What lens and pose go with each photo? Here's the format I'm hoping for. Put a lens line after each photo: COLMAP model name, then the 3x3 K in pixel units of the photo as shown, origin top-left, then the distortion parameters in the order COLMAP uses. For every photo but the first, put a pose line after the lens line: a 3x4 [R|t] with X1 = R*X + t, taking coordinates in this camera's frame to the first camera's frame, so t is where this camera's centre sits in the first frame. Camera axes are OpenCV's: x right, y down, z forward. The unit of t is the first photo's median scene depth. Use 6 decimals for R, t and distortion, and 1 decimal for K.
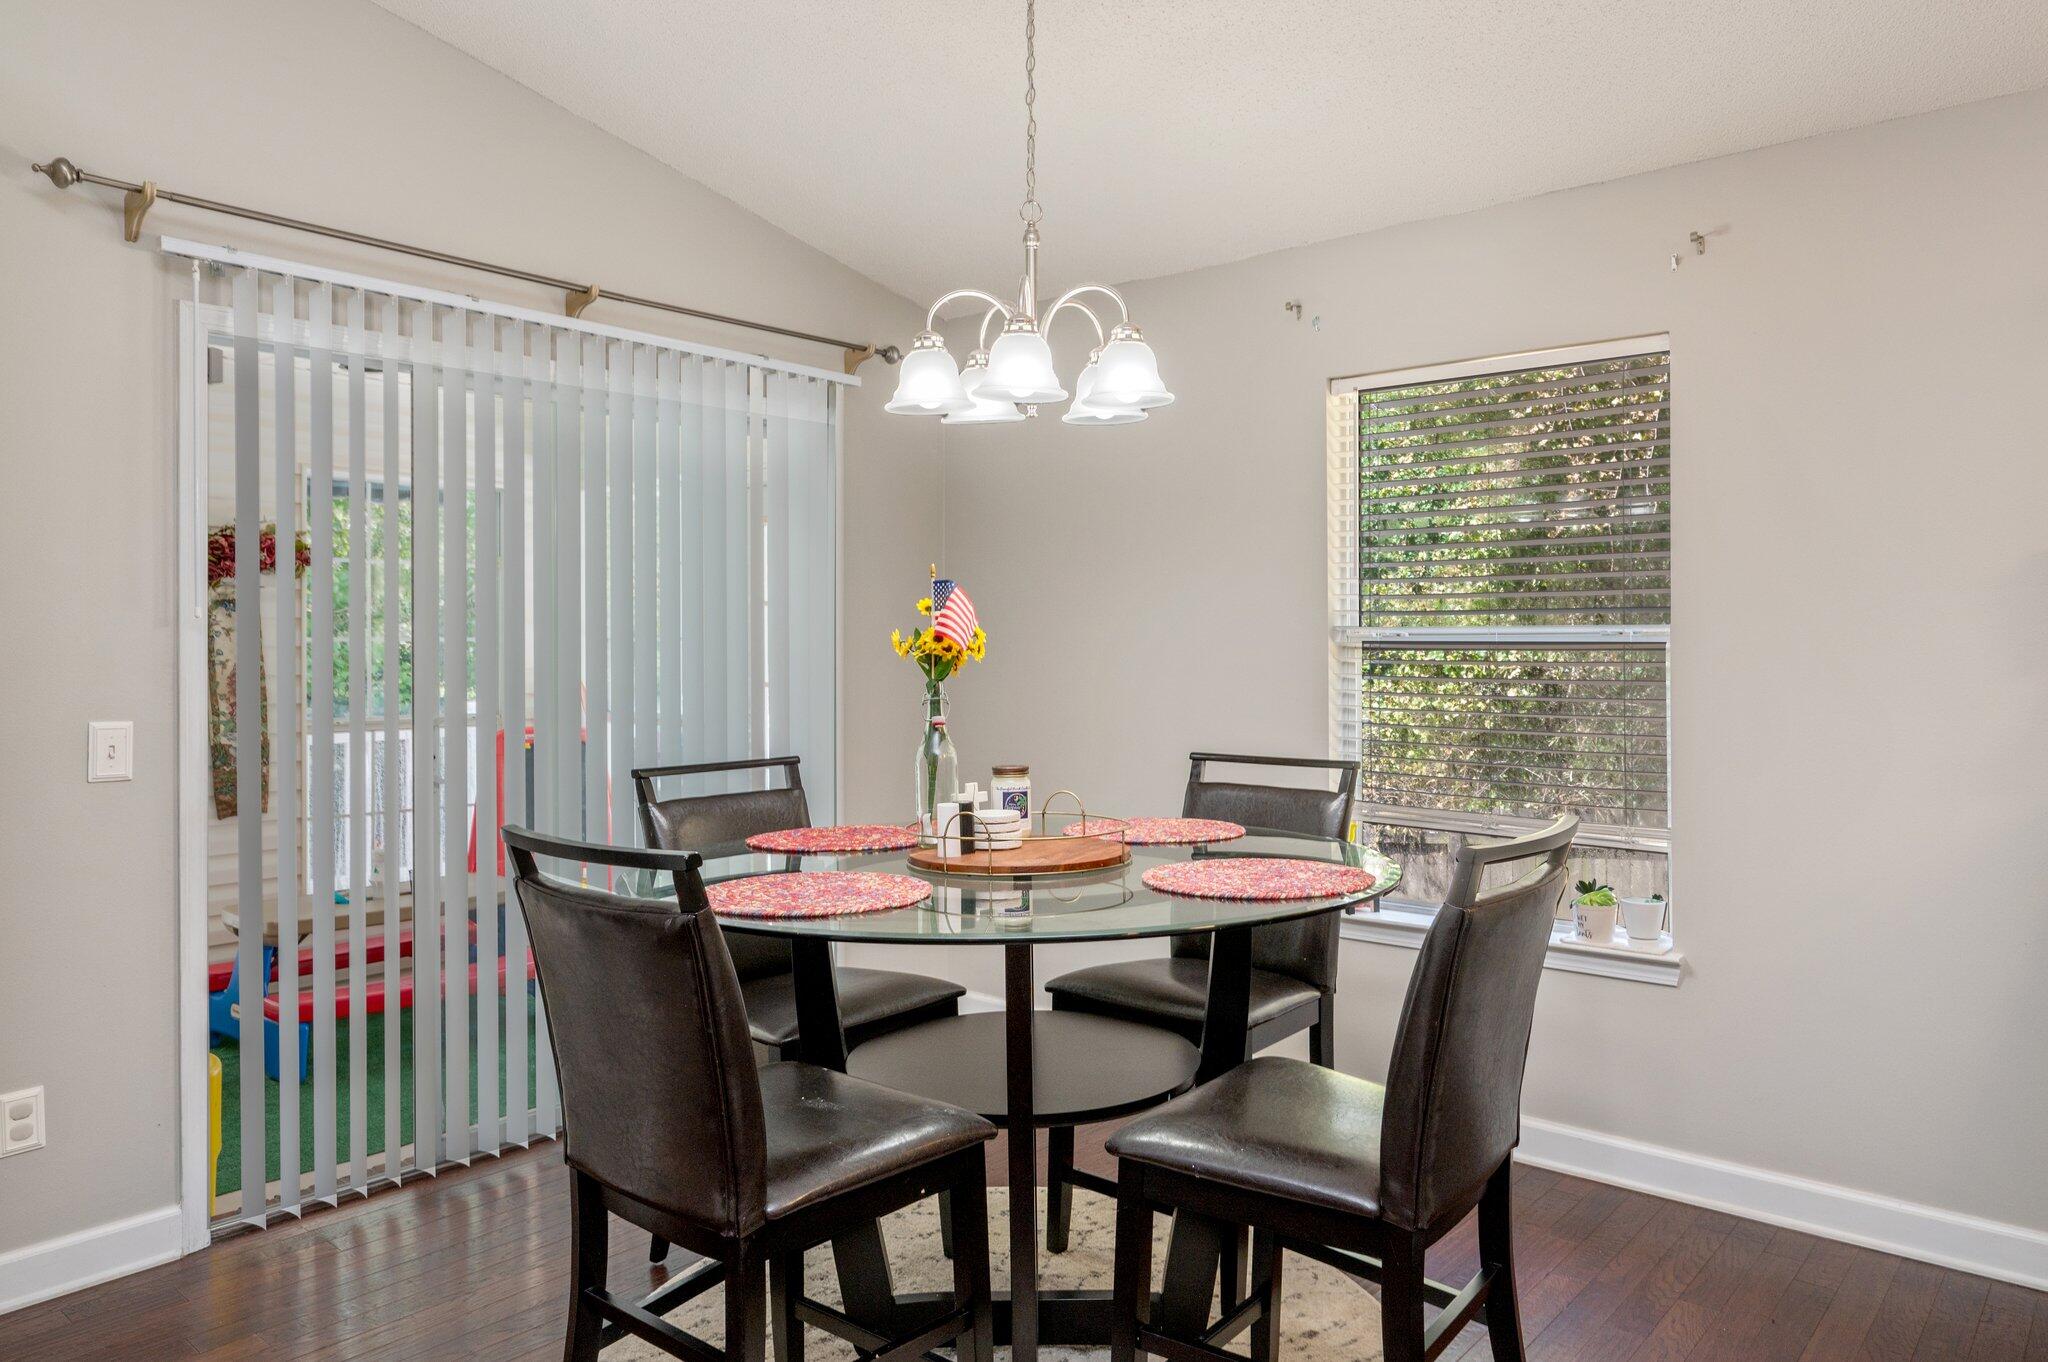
lens RADIAL K [[1339.2, 0, 1024.0], [0, 1339.2, 681.0], [0, 0, 1]] dist [-0.000205, 0.000123]
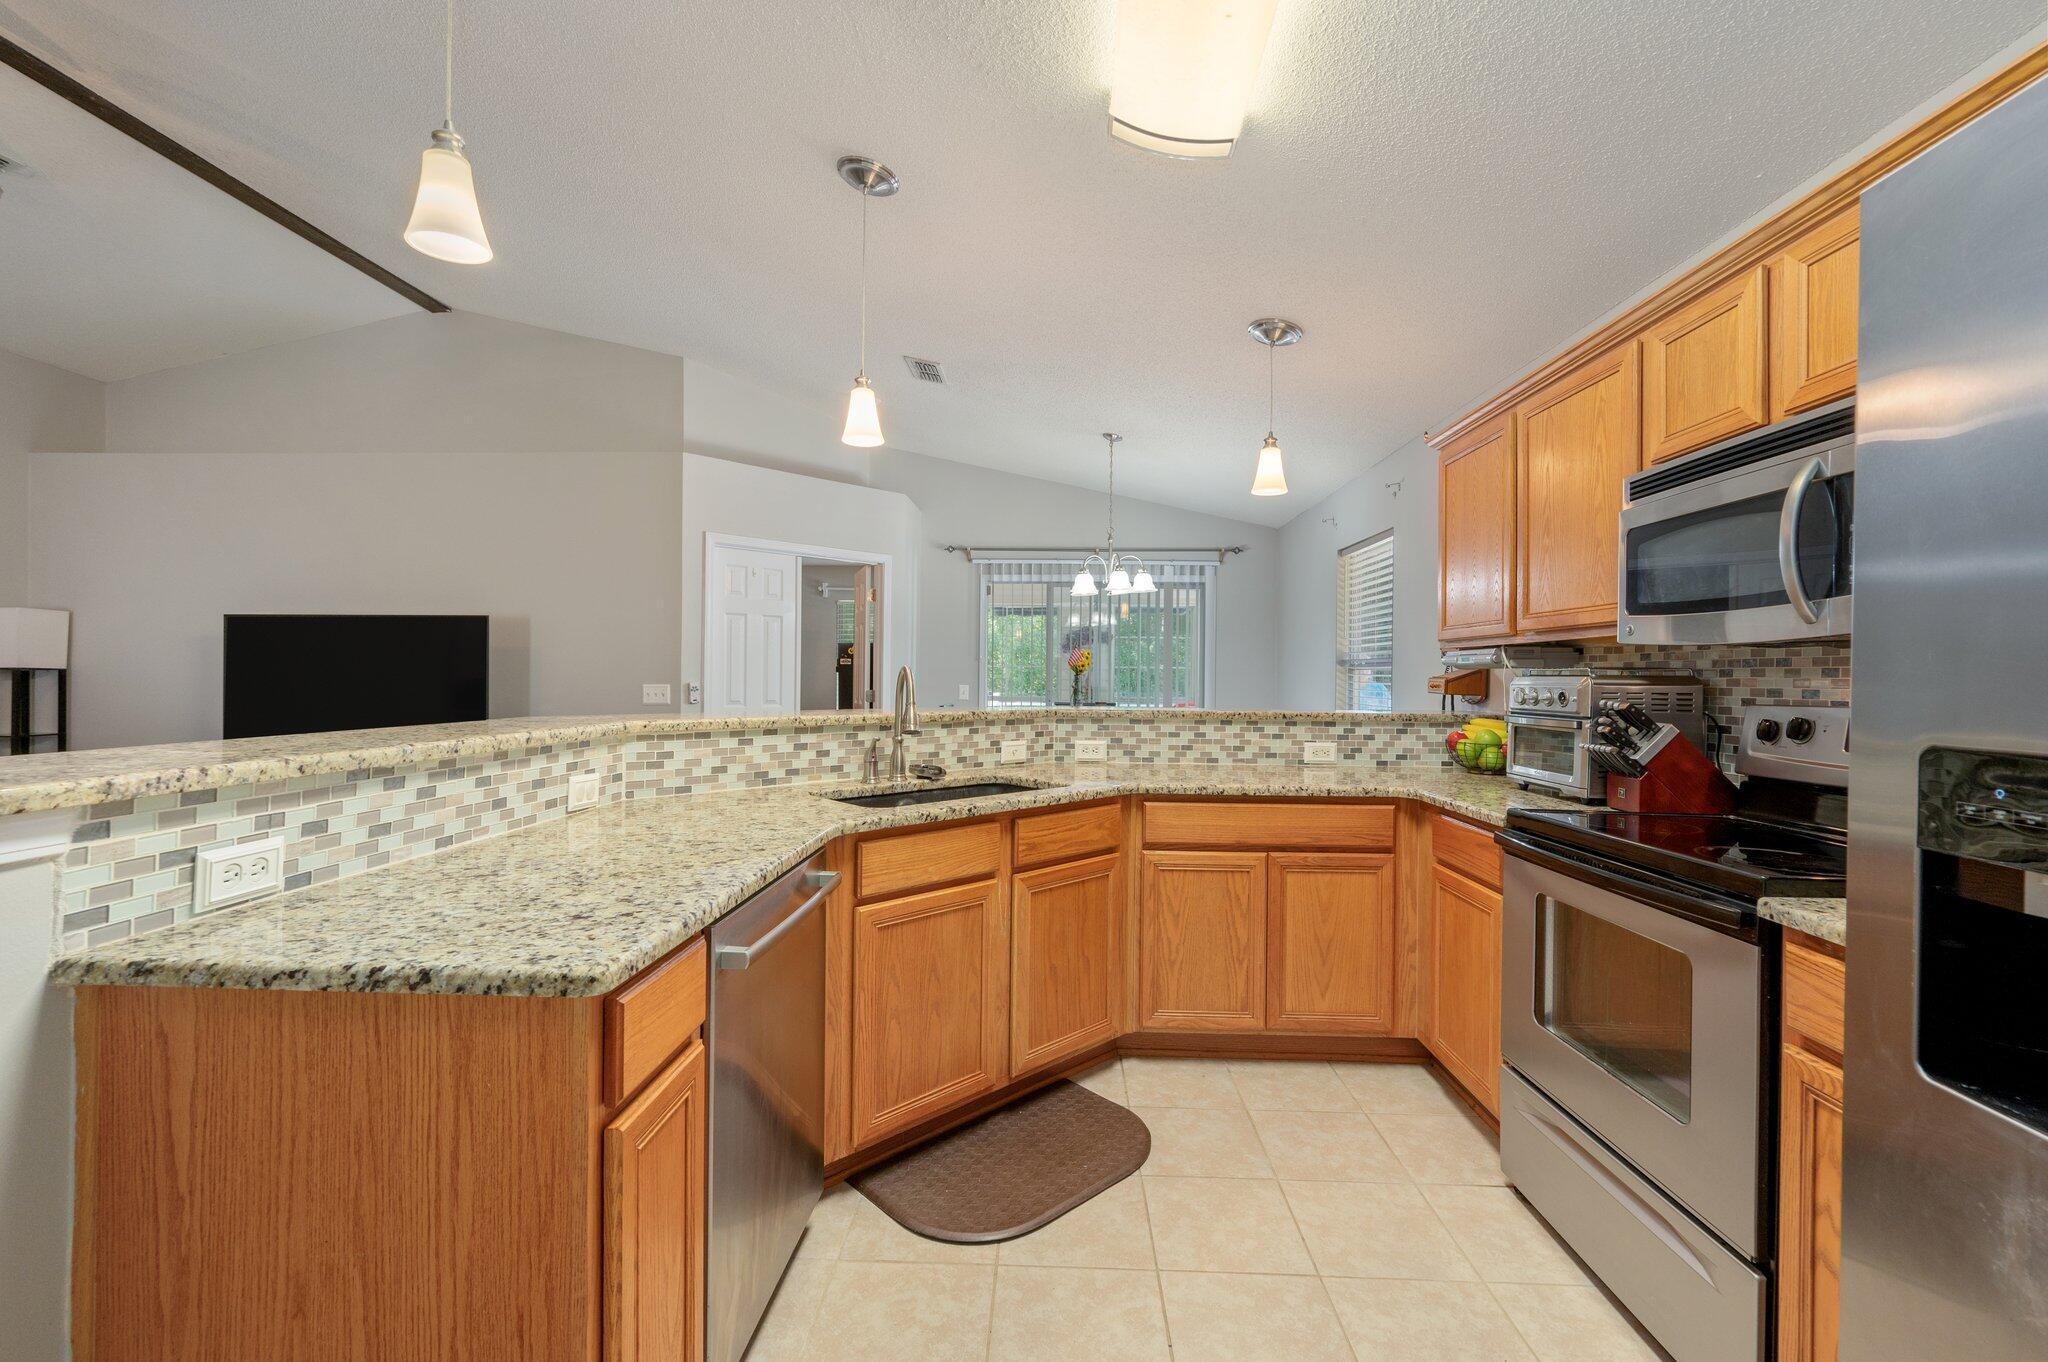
lens RADIAL K [[857.2, 0, 1024.0], [0, 857.2, 681.0], [0, 0, 1]] dist [0.001024, 0.000065]
pose [[0.621711, 0.008497, -0.783200, 1.517117], [-0.032970, 0.999339, -0.015330, 0.048498], [0.782552, 0.035353, 0.621580, -0.439438]]
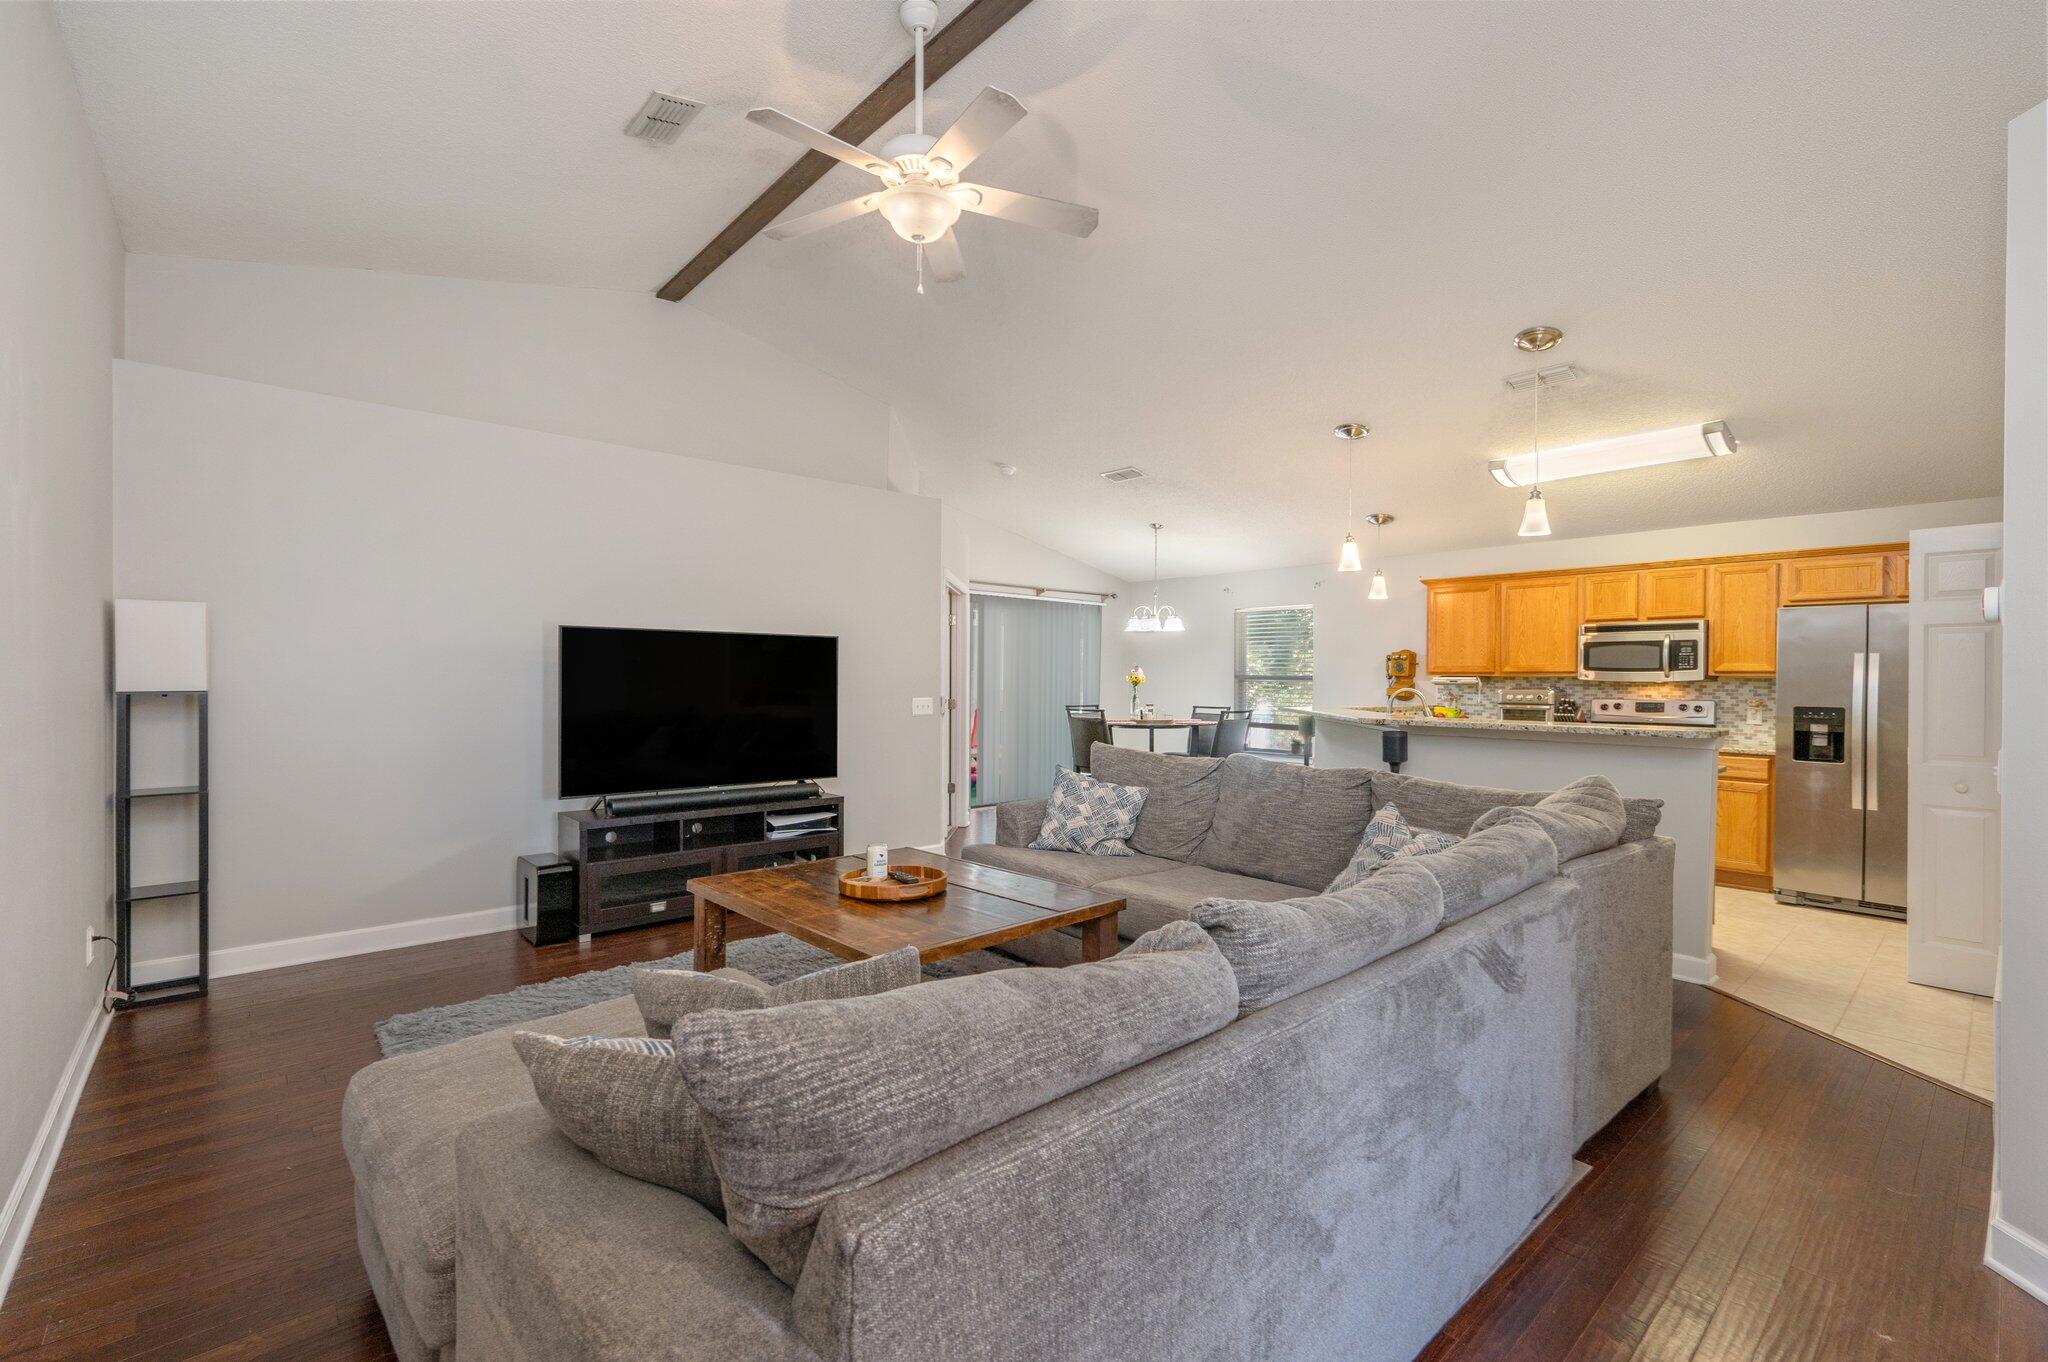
lens RADIAL K [[883.3, 0, 1024.0], [0, 883.3, 681.0], [0, 0, 1]] dist [-0.001495, -0.000063]
pose [[0.989602, 0.006861, -0.143668, -0.002459], [-0.010918, 0.999563, -0.027467, 0.073106], [0.143417, 0.028750, 0.989245, -2.244335]]
